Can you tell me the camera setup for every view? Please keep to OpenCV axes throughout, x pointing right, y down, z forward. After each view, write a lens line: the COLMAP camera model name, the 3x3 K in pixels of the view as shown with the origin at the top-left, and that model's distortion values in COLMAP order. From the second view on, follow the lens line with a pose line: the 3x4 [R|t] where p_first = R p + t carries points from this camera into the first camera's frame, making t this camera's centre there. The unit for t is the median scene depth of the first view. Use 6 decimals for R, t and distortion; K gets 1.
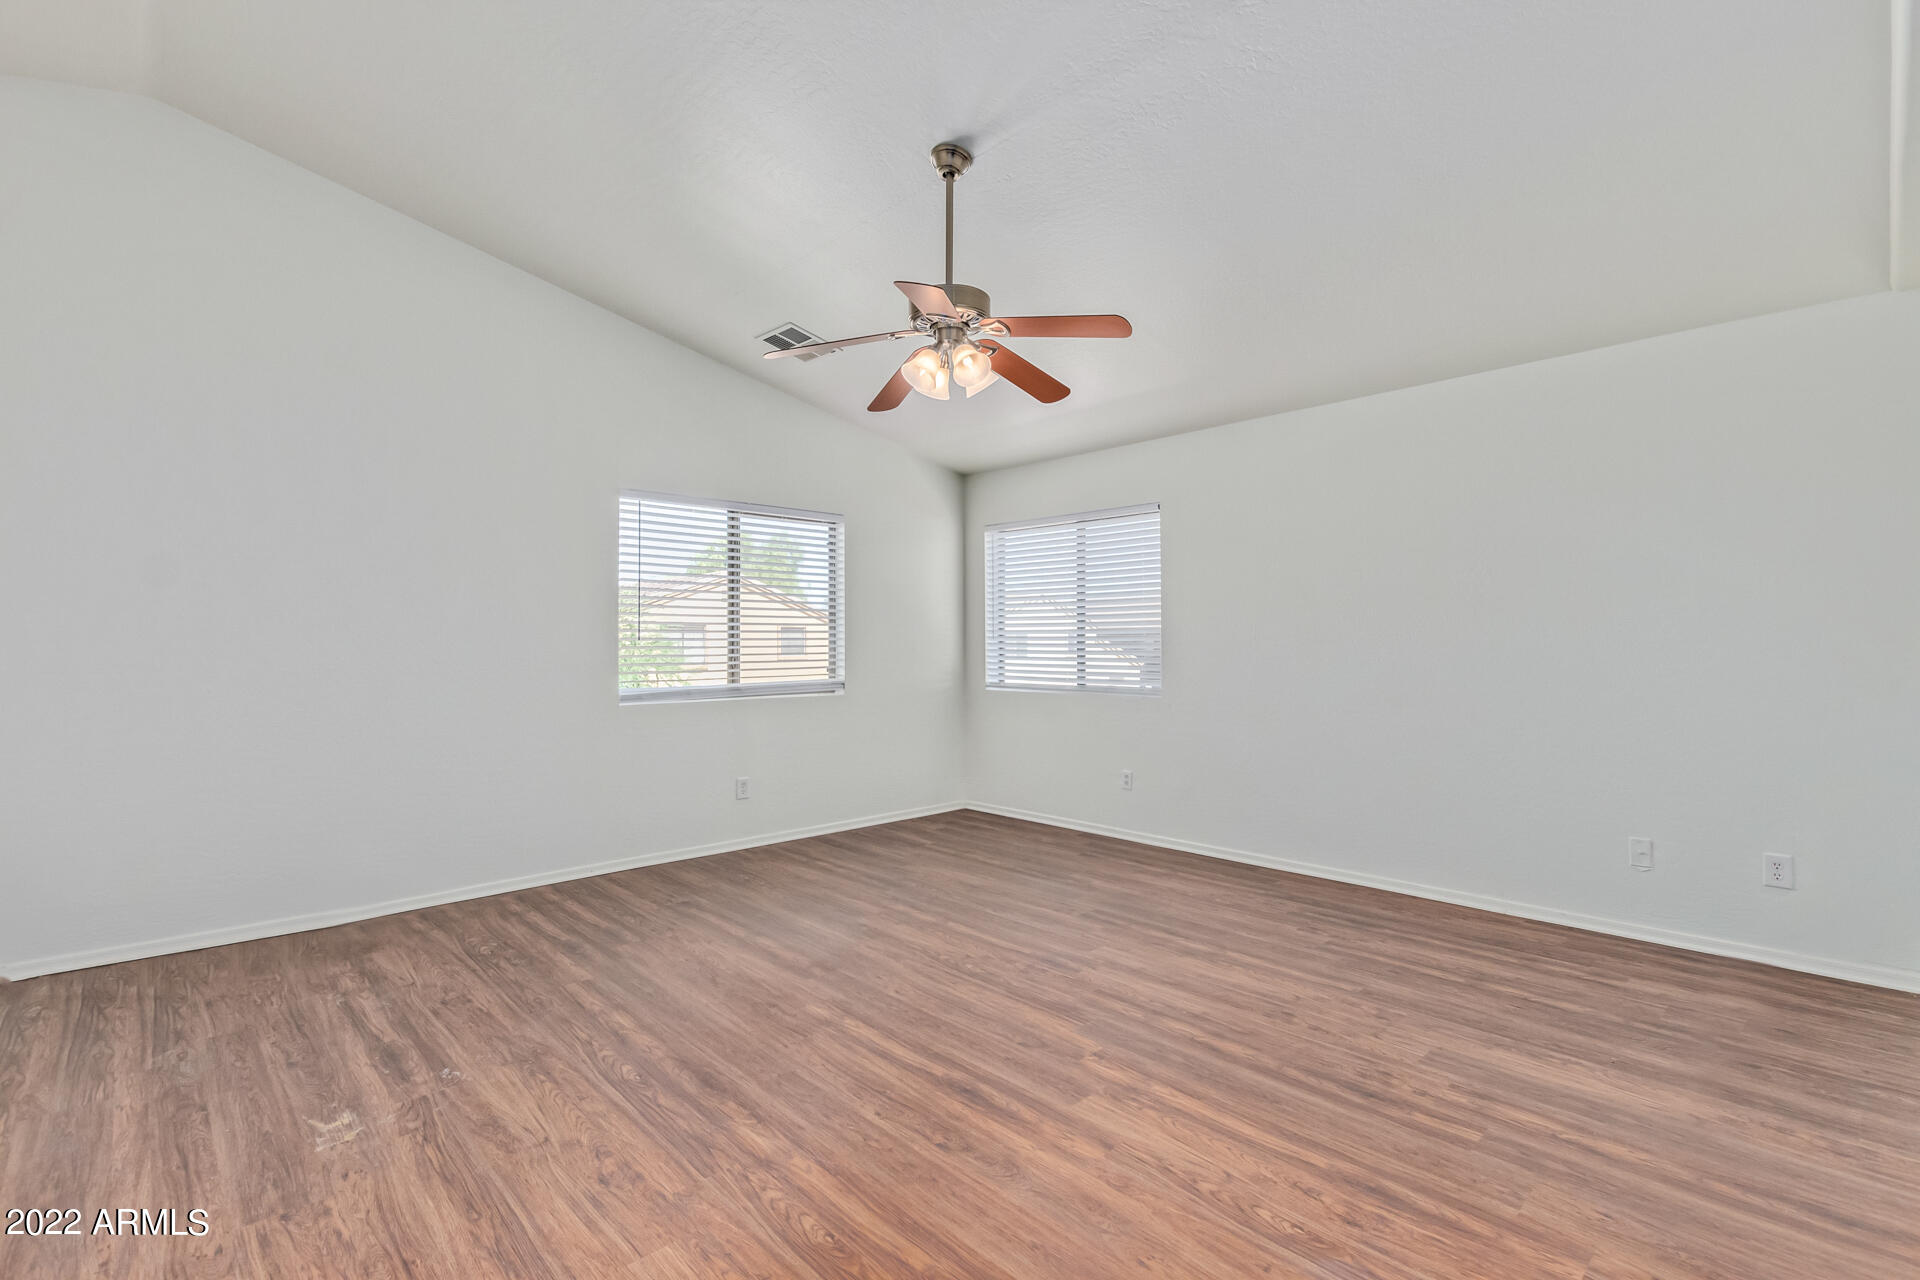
lens RADIAL K [[911.2, 0, 959.1], [0, 911.2, 643.8], [0, 0, 1]] dist [0.011527, -0.002112]
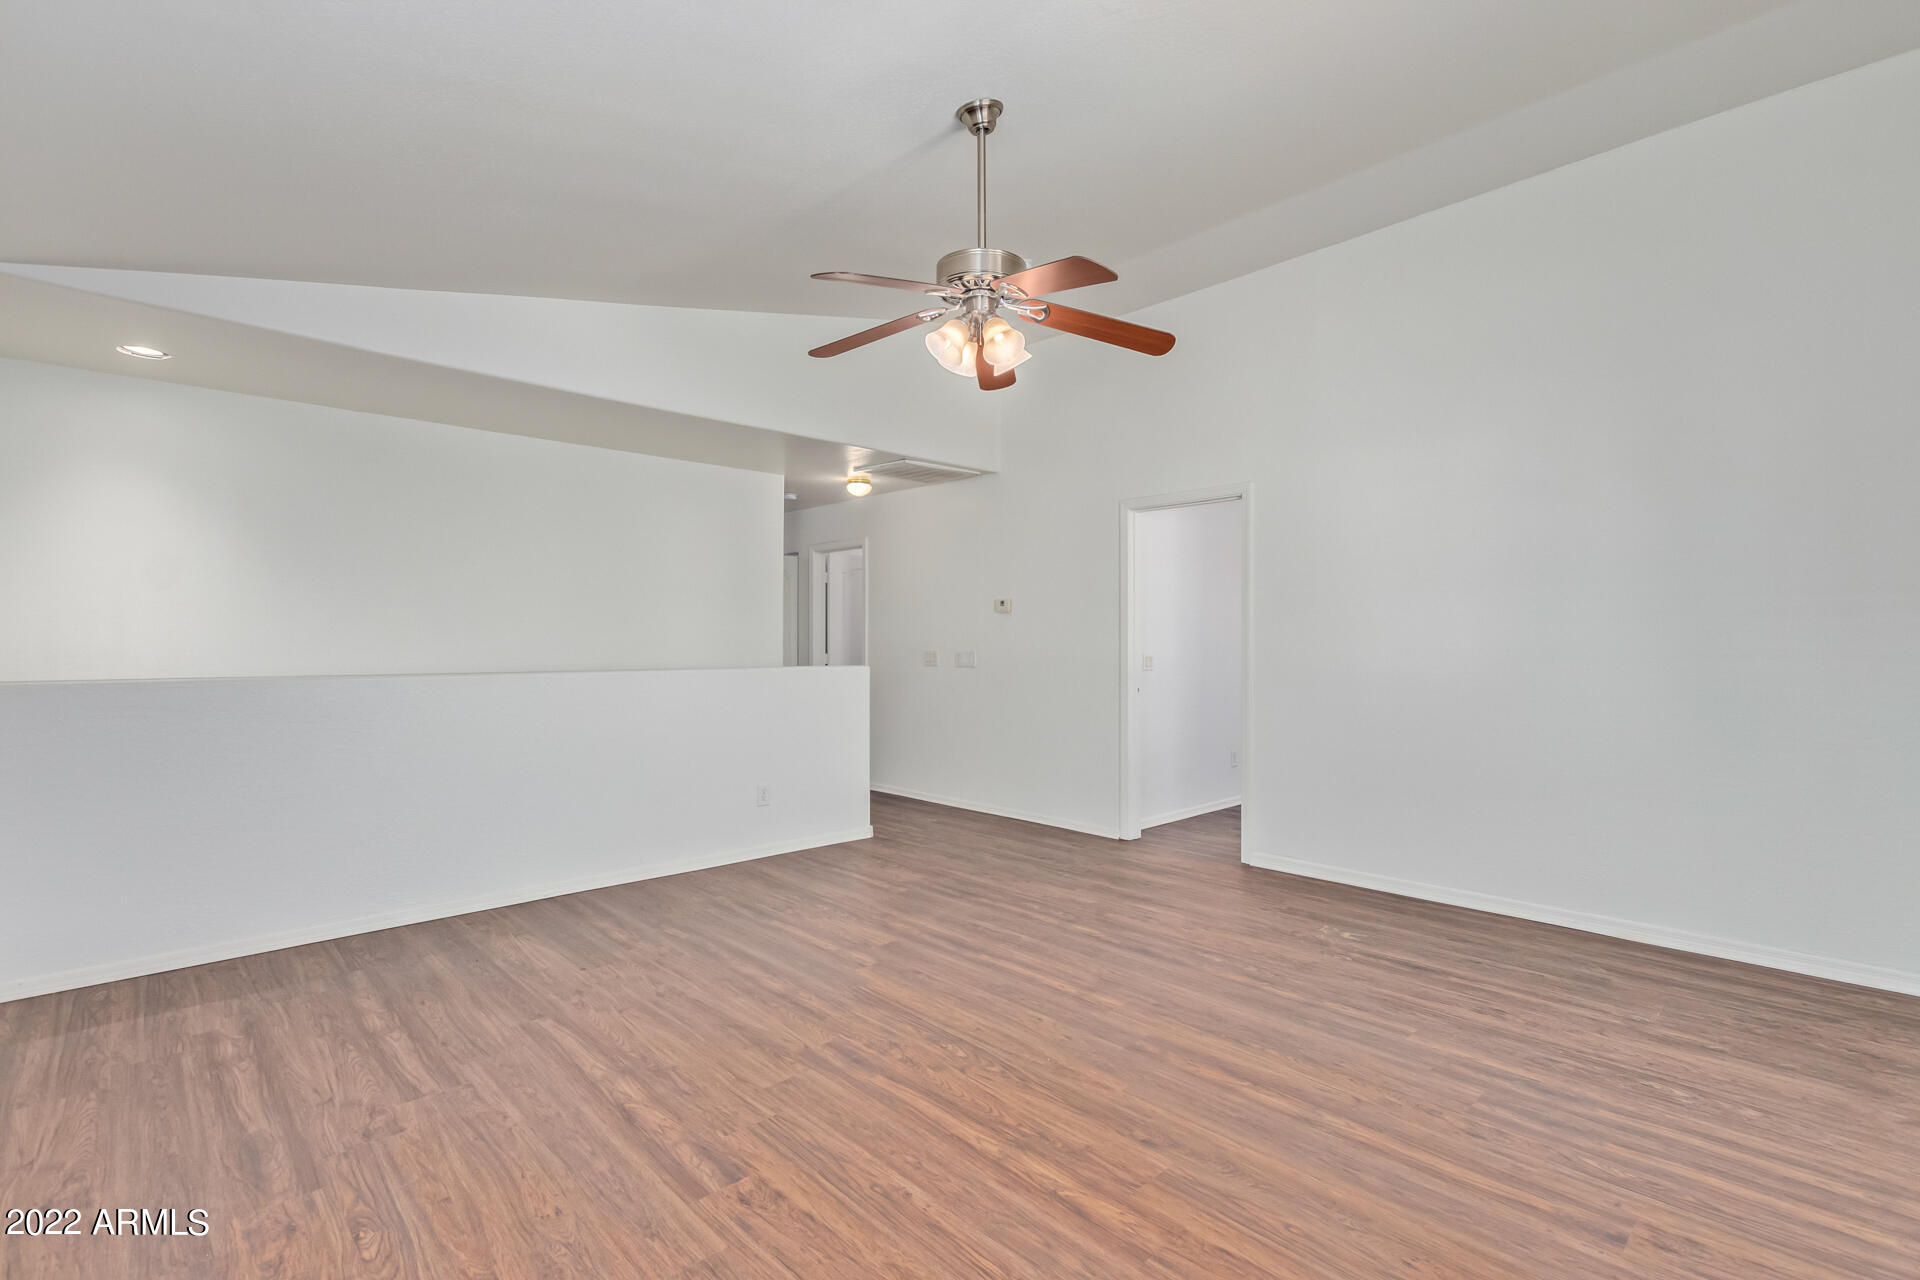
lens RADIAL K [[911.2, 0, 960.6], [0, 911.2, 639.4], [0, 0, 1]] dist [0.011527, -0.002112]
pose [[-0.999981, 0.002116, -0.005709, 0.017254], [0.002147, 0.999983, -0.005365, 0.000013], [0.005698, -0.005378, -0.999969, 2.008514]]
